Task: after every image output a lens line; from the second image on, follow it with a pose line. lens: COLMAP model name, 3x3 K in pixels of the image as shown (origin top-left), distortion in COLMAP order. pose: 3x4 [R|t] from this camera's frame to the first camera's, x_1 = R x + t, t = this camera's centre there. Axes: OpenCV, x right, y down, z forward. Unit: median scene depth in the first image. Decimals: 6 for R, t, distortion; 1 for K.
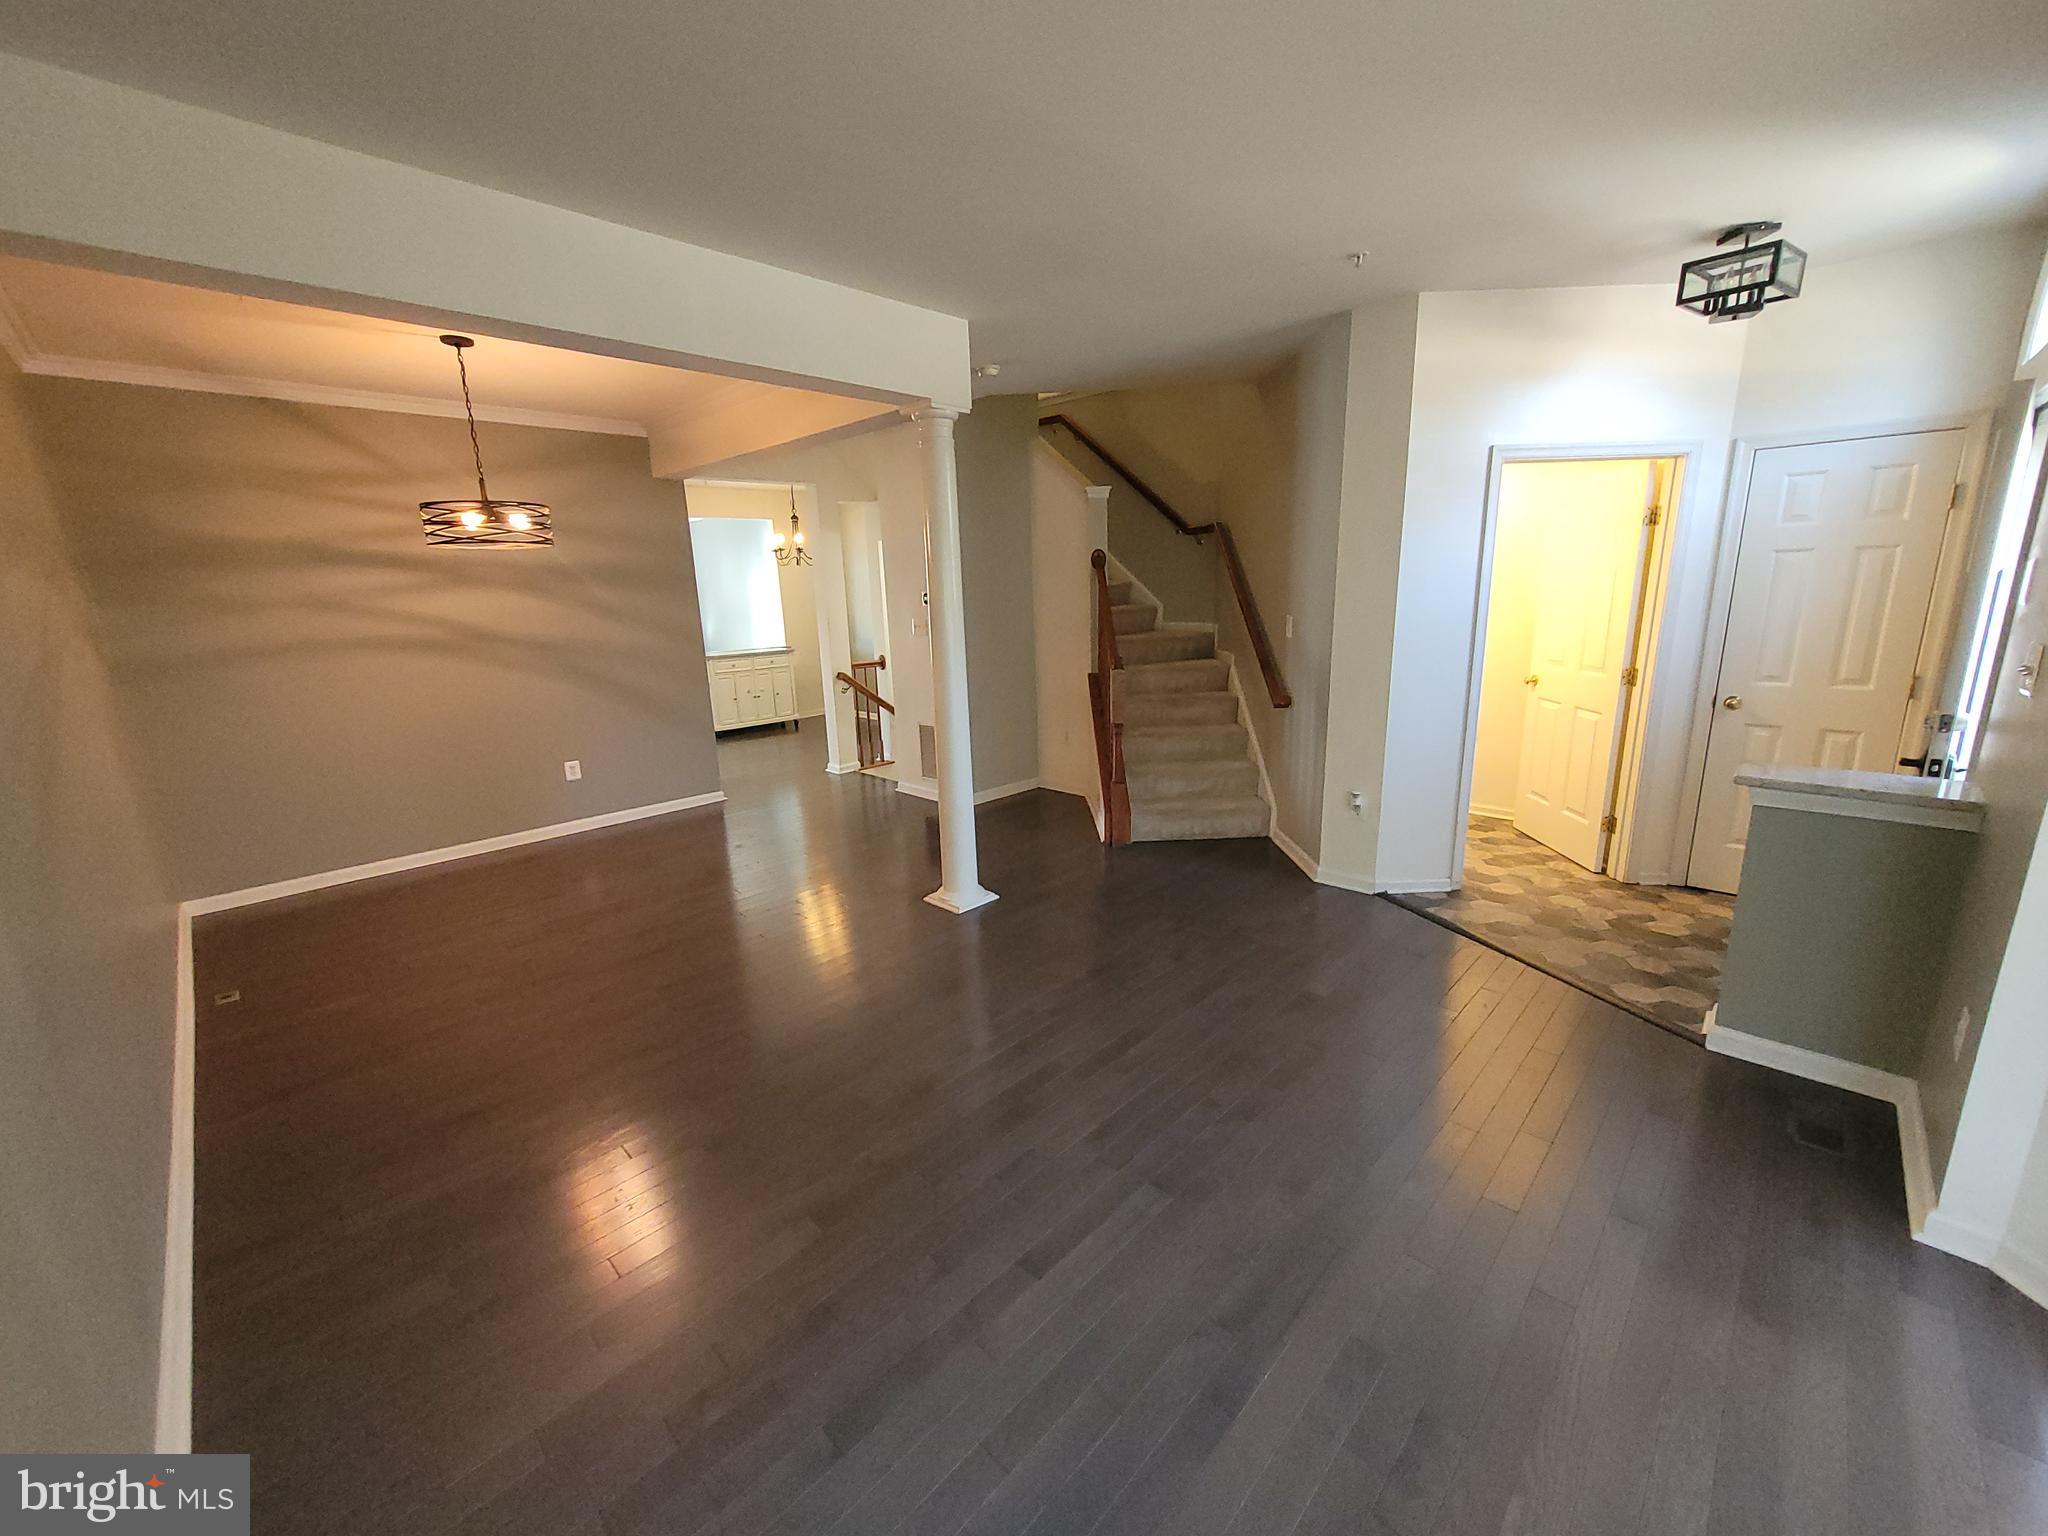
lens RADIAL K [[798.8, 0, 1028.4], [0, 798.8, 769.4], [0, 0, 1]] dist [0.000564, -0.000278]
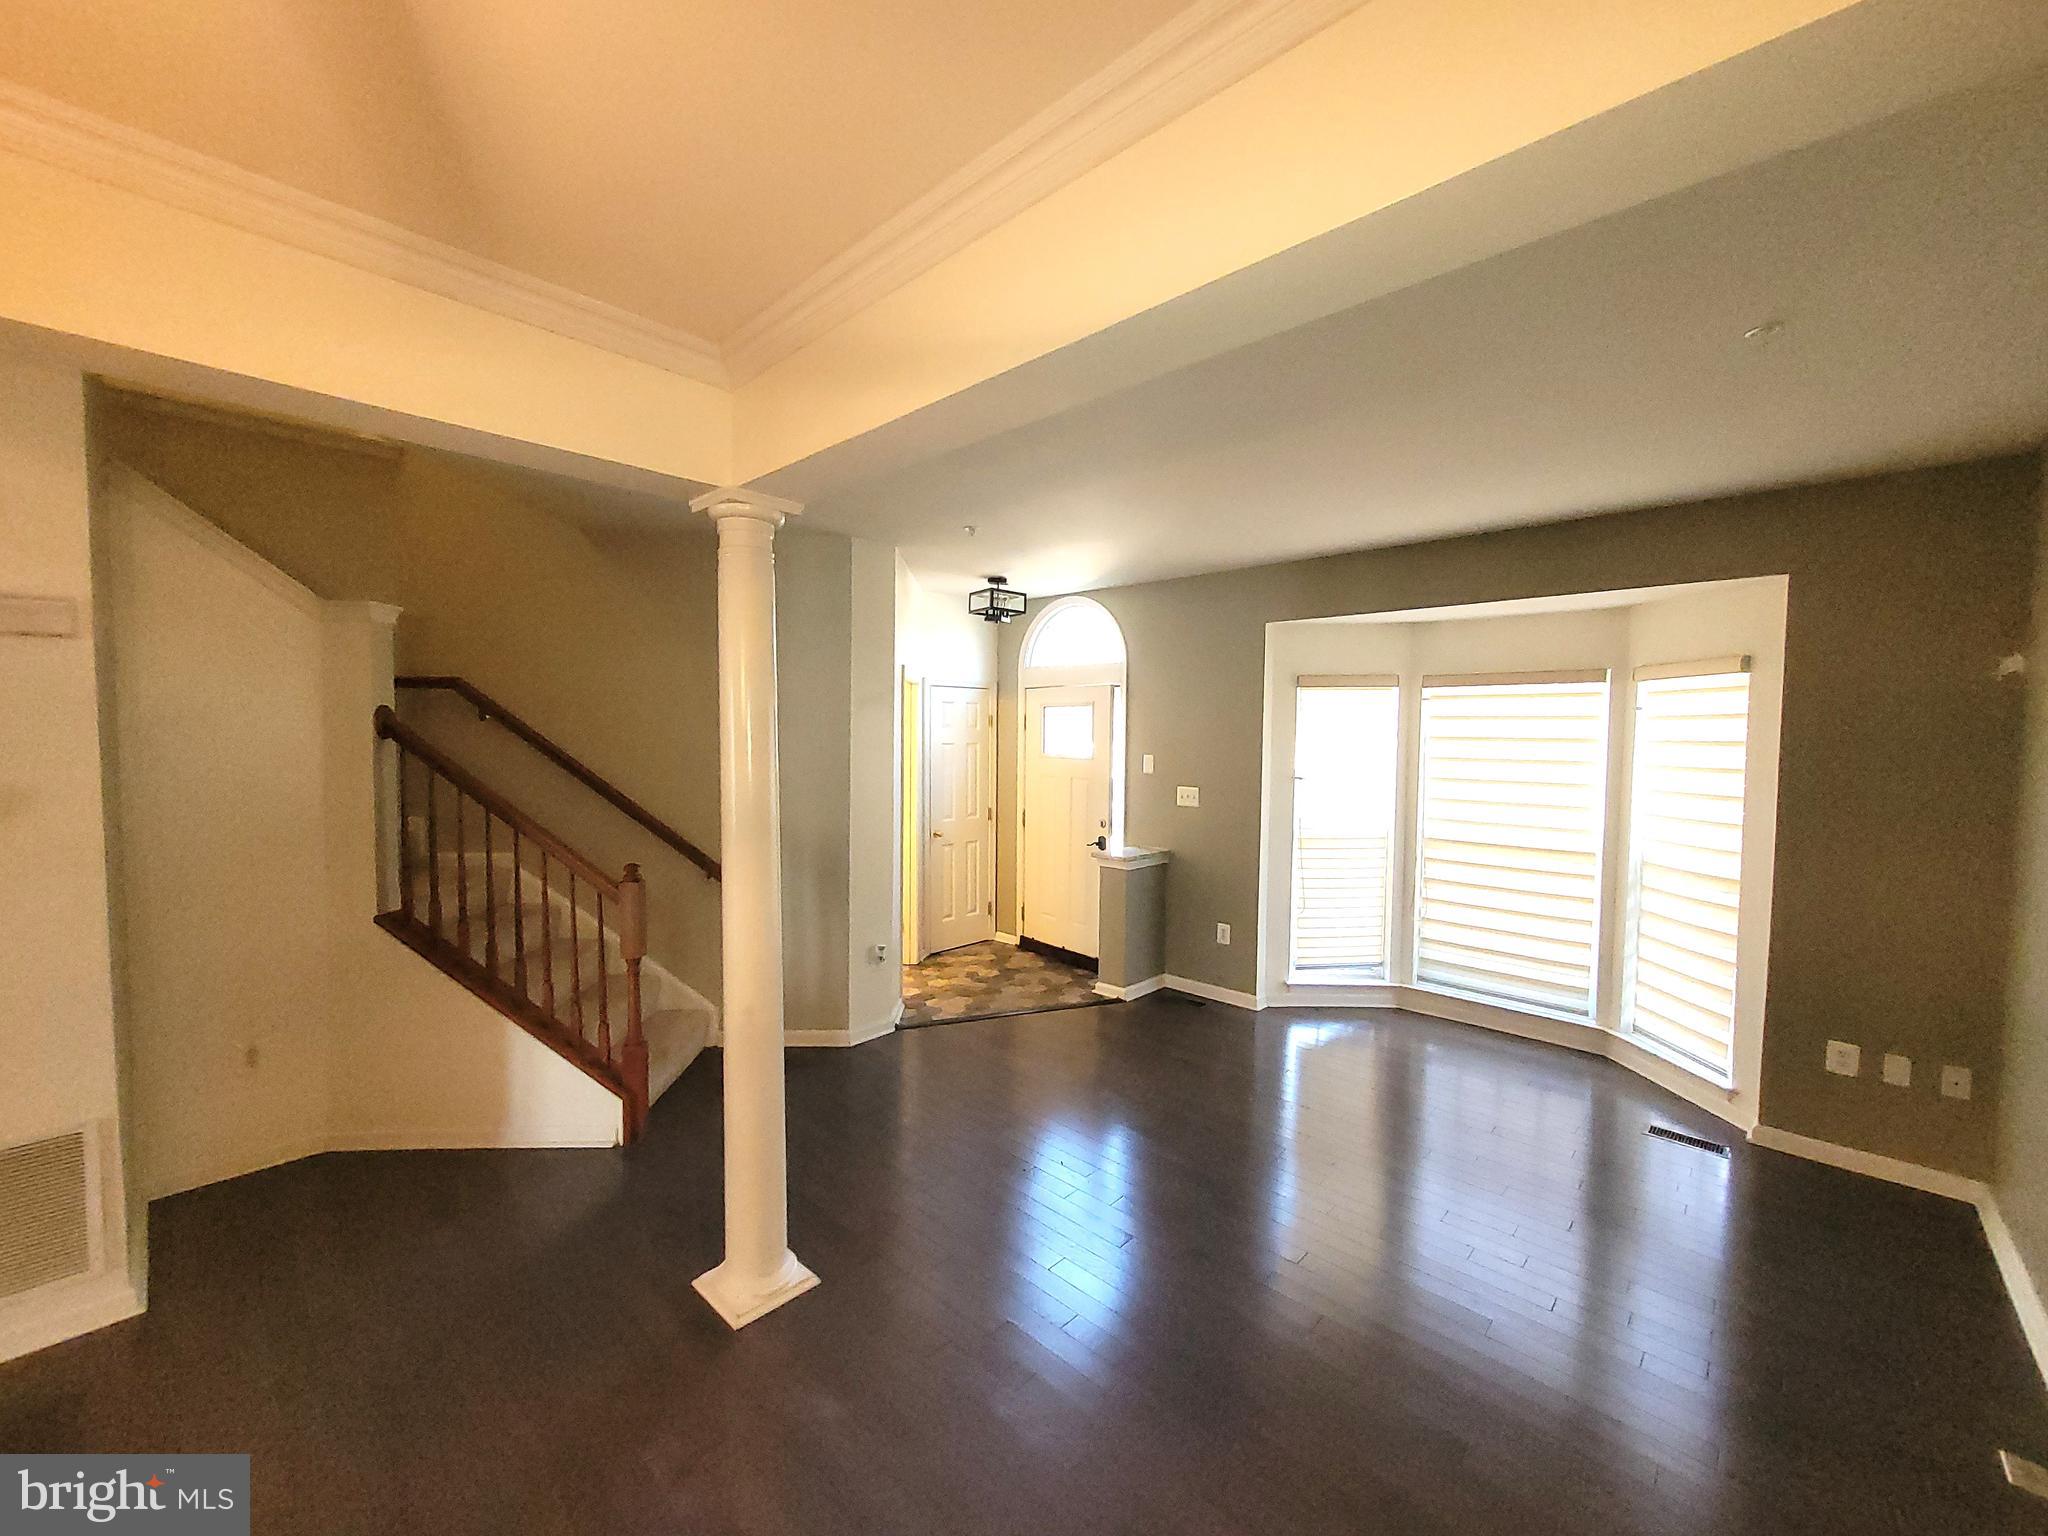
lens RADIAL K [[798.8, 0, 1027.1], [0, 798.8, 773.2], [0, 0, 1]] dist [0.000564, -0.000278]
pose [[-0.018703, -0.018509, 0.999654, -0.746353], [0.213382, 0.976719, 0.022076, -0.198028], [-0.976790, 0.213721, -0.014318, 0.813265]]
